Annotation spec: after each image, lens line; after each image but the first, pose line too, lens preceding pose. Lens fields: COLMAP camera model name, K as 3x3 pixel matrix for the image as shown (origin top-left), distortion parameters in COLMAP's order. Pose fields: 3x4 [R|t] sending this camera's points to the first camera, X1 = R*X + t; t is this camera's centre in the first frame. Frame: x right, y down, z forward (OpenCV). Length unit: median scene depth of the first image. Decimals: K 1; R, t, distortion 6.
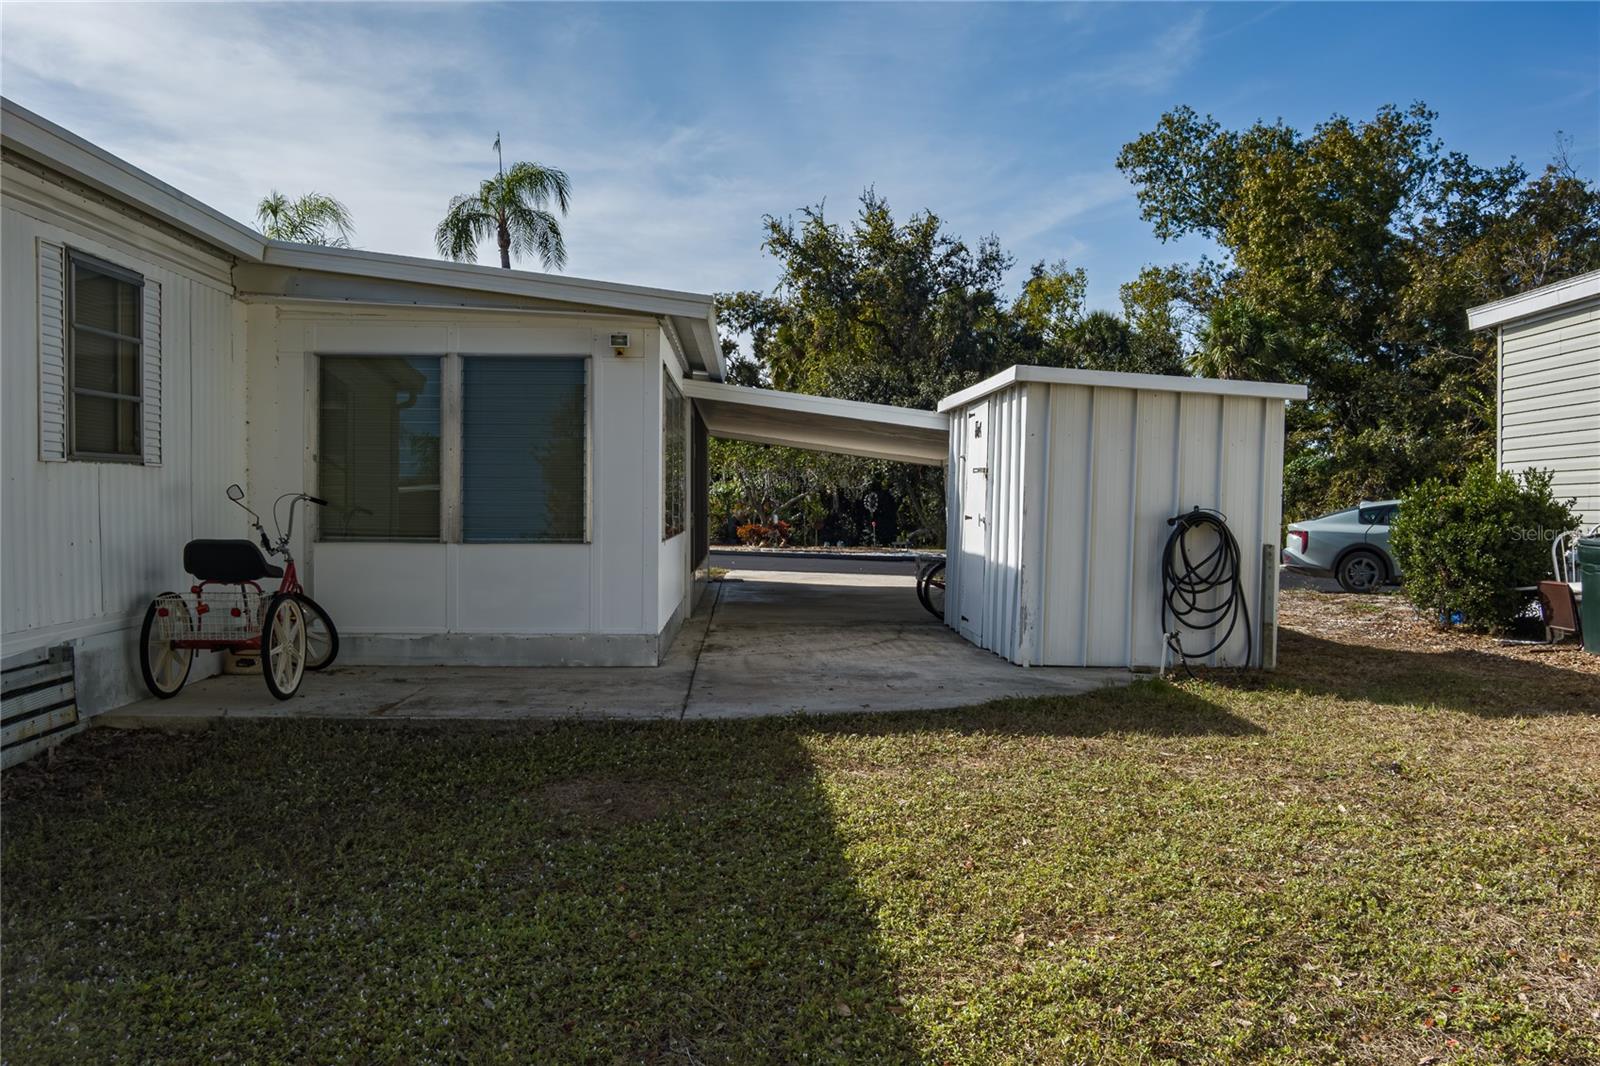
lens RADIAL K [[1291.8, 0, 800.0], [0, 1291.8, 533.0], [0, 0, 1]] dist [-0.065711, -0.011982]
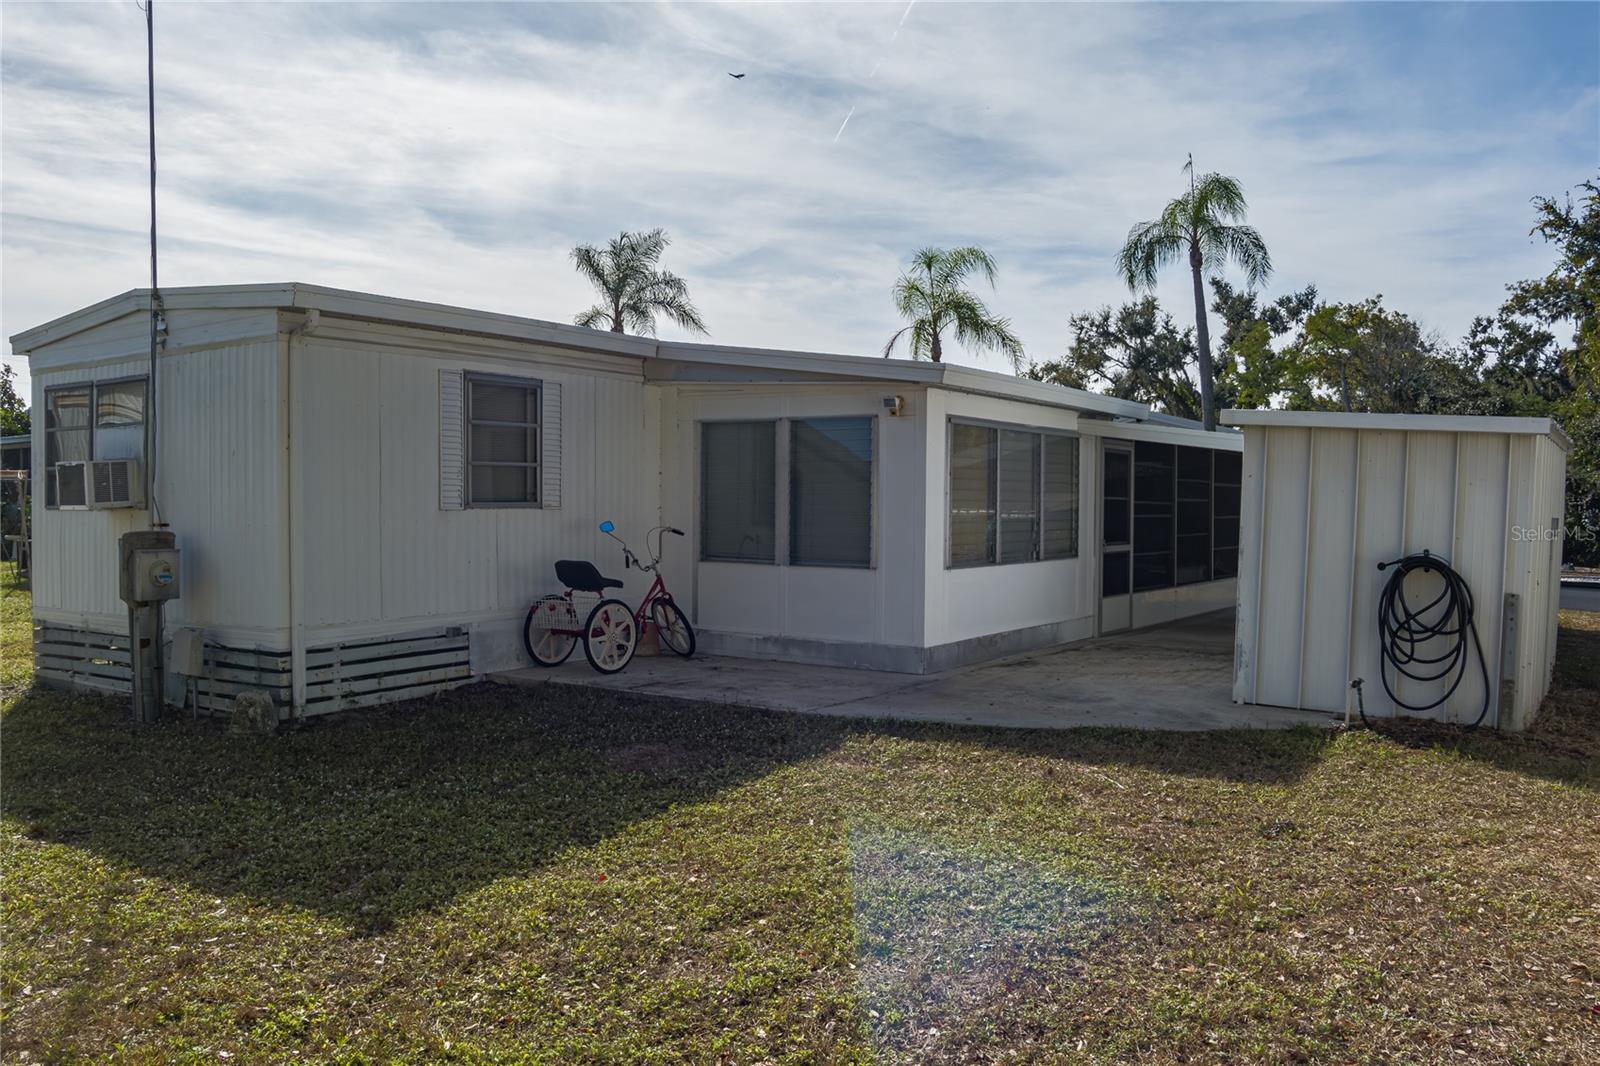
lens RADIAL K [[1291.8, 0, 800.0], [0, 1291.8, 533.0], [0, 0, 1]] dist [-0.065711, -0.011982]
pose [[0.801986, 0.016203, -0.597123, 0.514878], [-0.018502, 0.999826, 0.002281, -0.028057], [0.597056, 0.009219, 0.802146, -0.023580]]
